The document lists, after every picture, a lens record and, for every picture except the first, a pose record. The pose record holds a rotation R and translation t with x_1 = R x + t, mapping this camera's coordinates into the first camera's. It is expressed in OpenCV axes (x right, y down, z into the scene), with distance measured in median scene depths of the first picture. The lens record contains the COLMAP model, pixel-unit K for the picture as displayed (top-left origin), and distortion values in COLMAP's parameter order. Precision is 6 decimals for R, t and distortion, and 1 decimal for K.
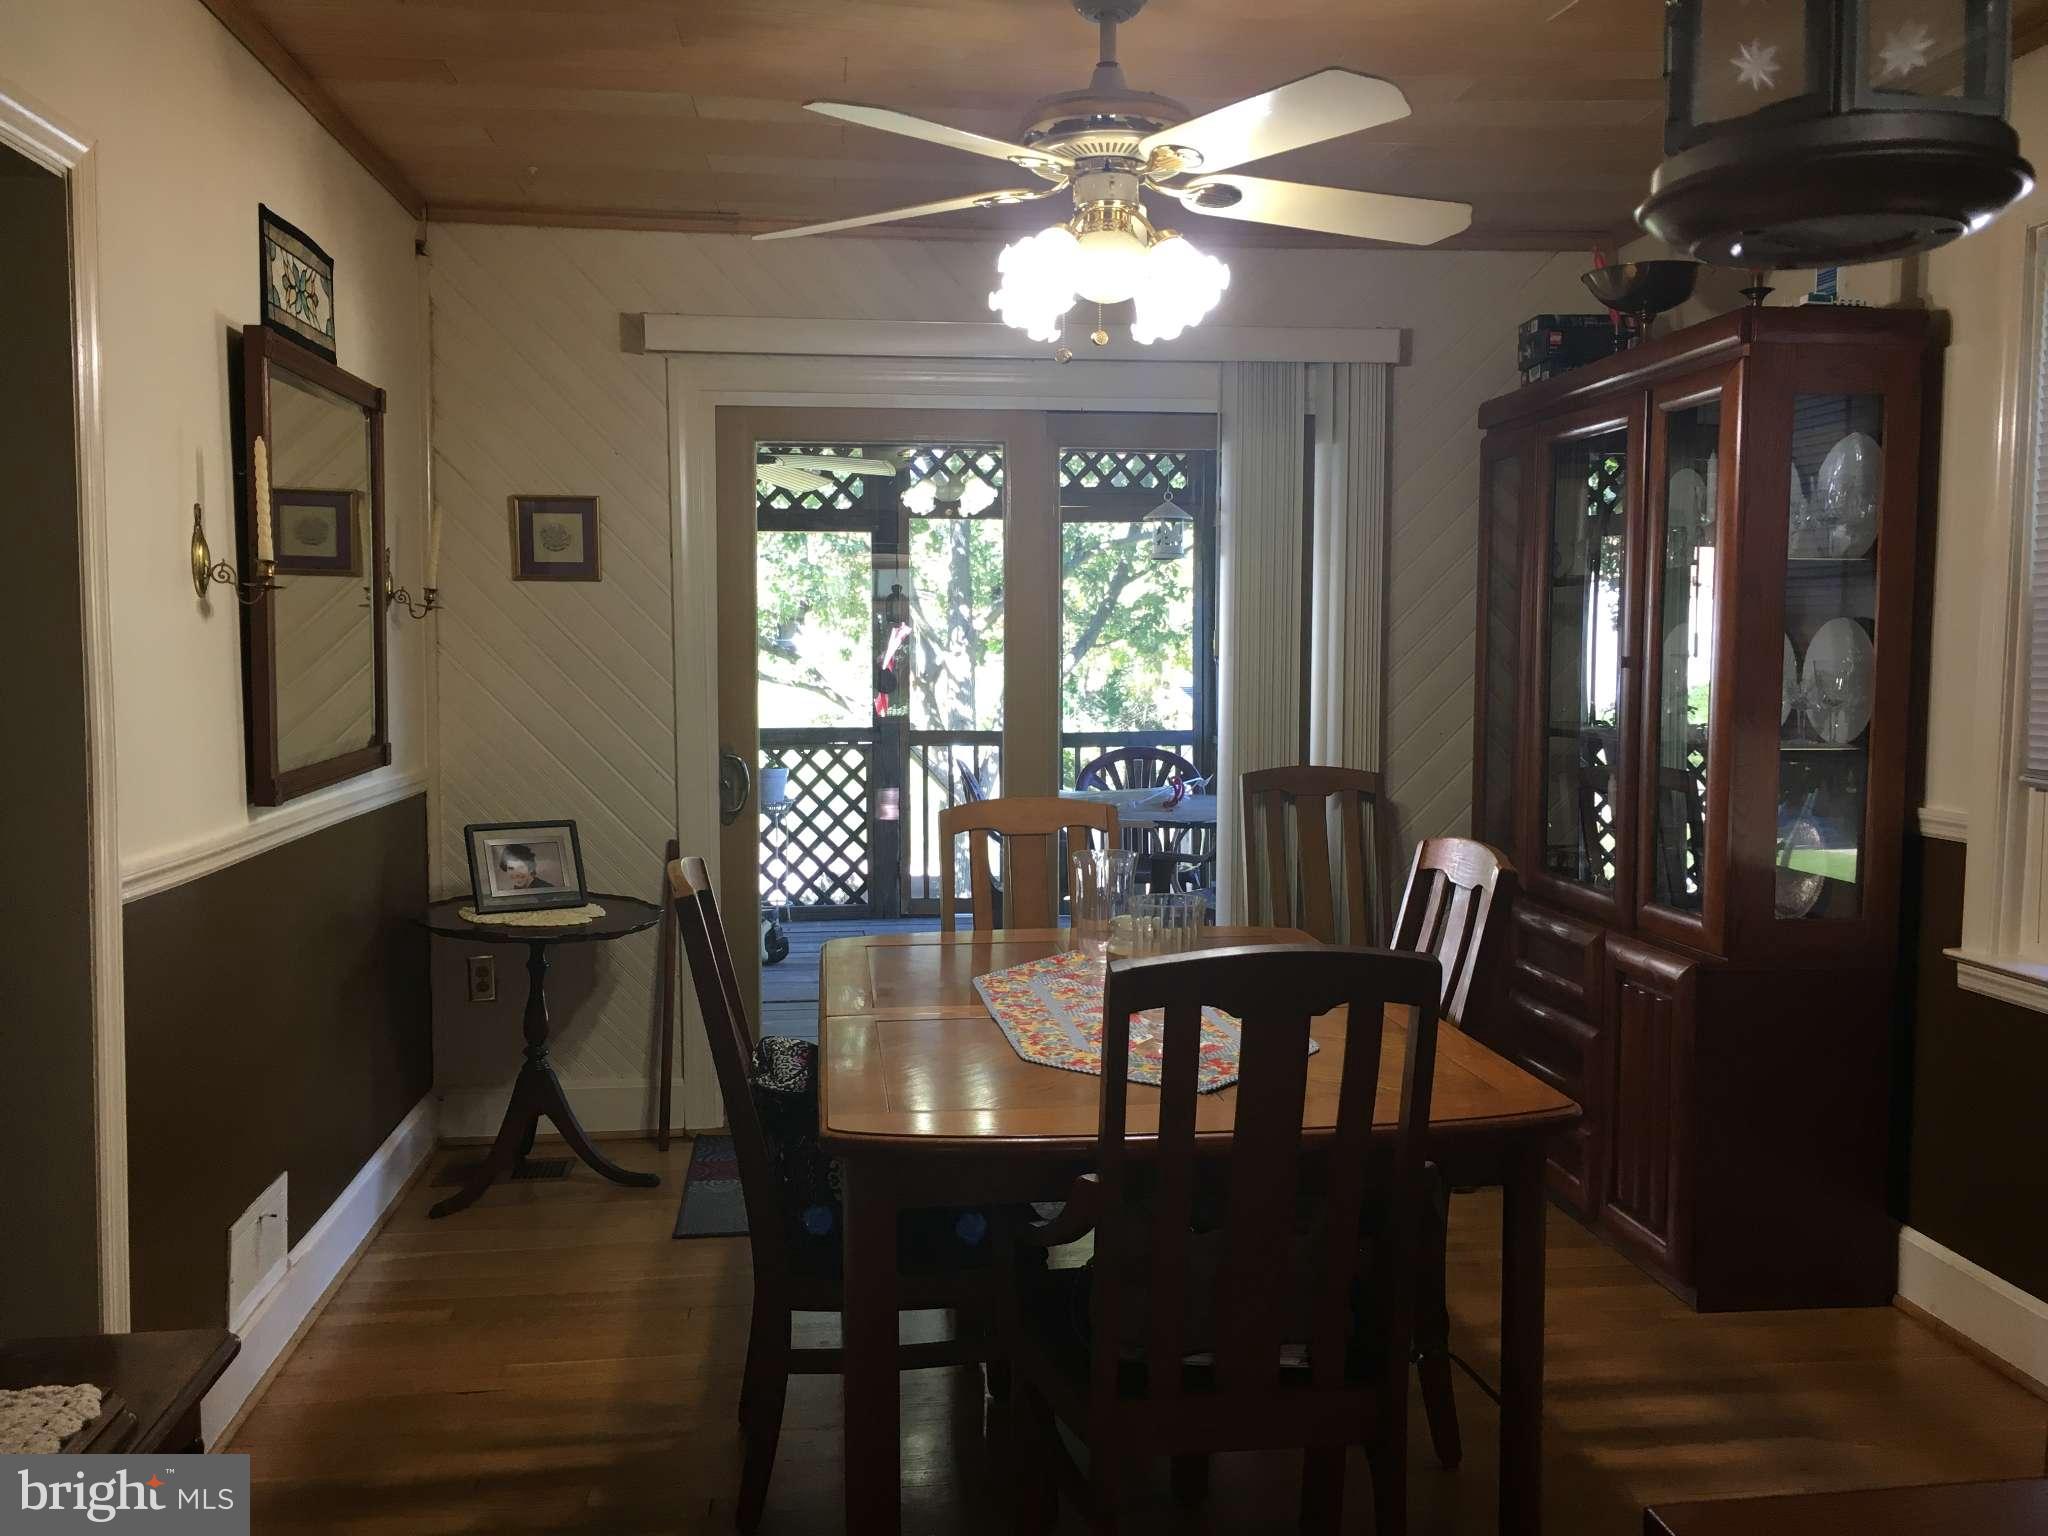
lens RADIAL K [[1741.8, 0, 1019.8], [0, 1741.8, 764.7], [0, 0, 1]] dist [0.060982, -0.087473]
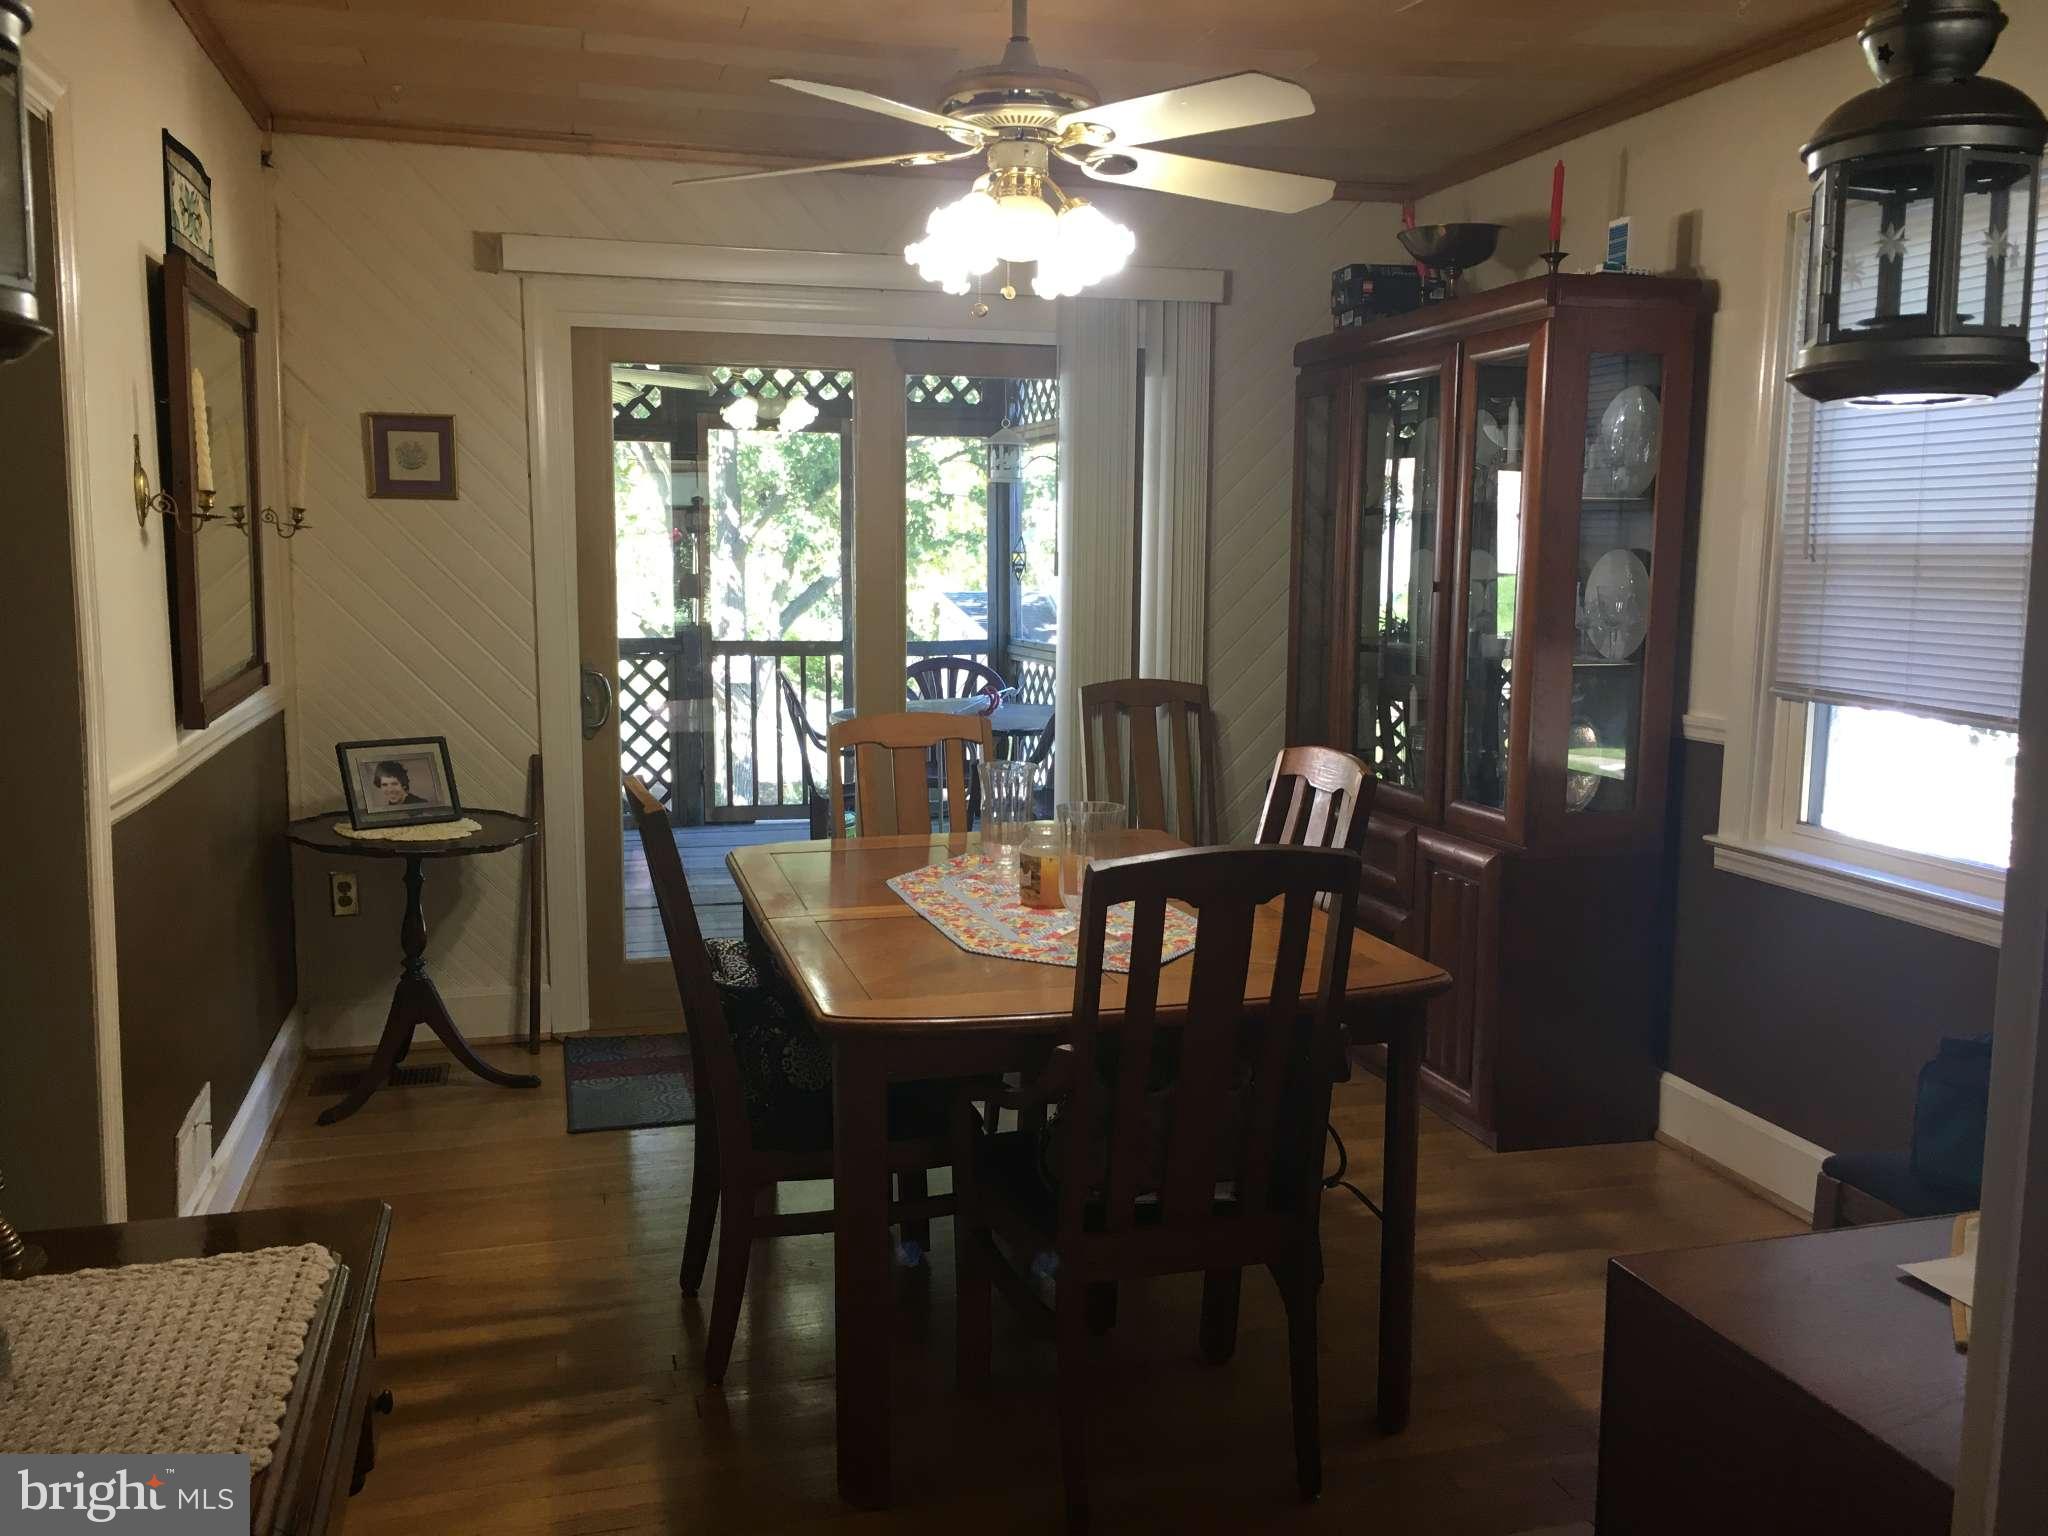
lens RADIAL K [[1741.8, 0, 1019.8], [0, 1741.8, 764.7], [0, 0, 1]] dist [0.060982, -0.087473]
pose [[0.988663, -0.013238, 0.149564, -0.085955], [0.004829, 0.998394, 0.056448, -0.009146], [-0.150071, -0.055085, 0.987139, -0.069876]]
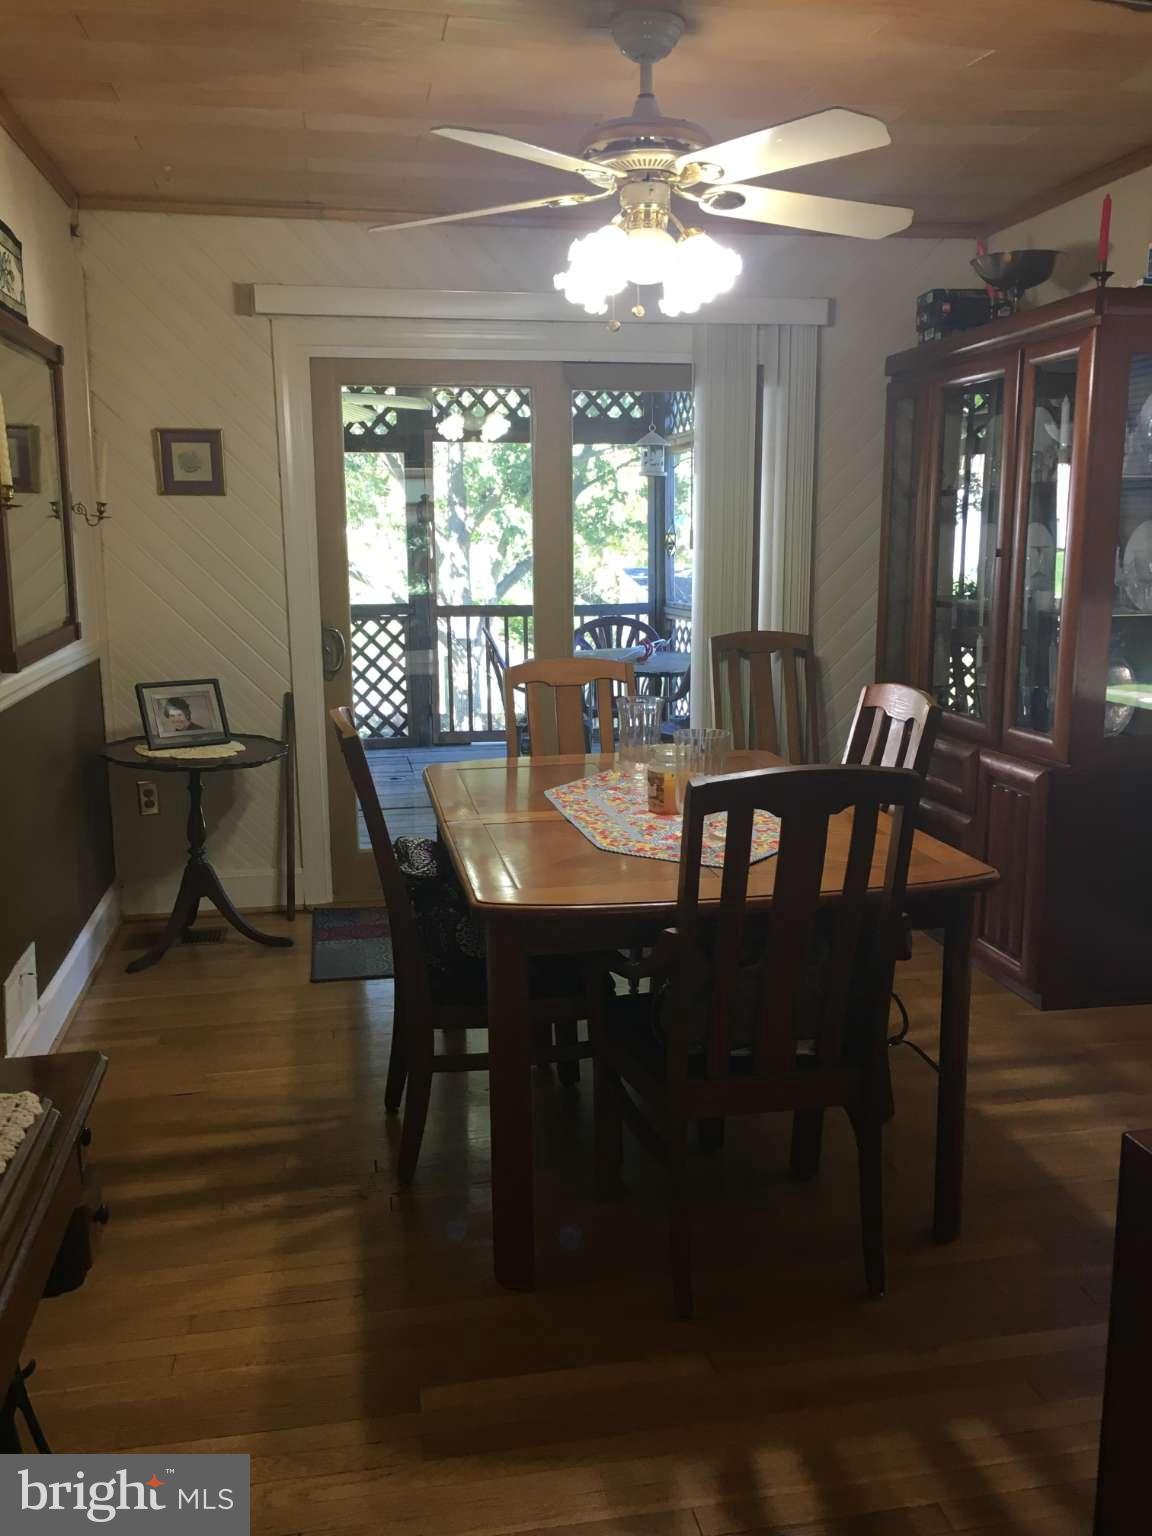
lens RADIAL K [[1306.3, 0, 576.0], [0, 1306.3, 768.0], [0, 0, 1]] dist [0.060982, -0.087473]
pose [[0.997664, -0.019186, 0.065559, -0.055568], [0.012069, 0.994156, 0.107278, -0.005147], [-0.067234, -0.106236, 0.992065, -0.018804]]
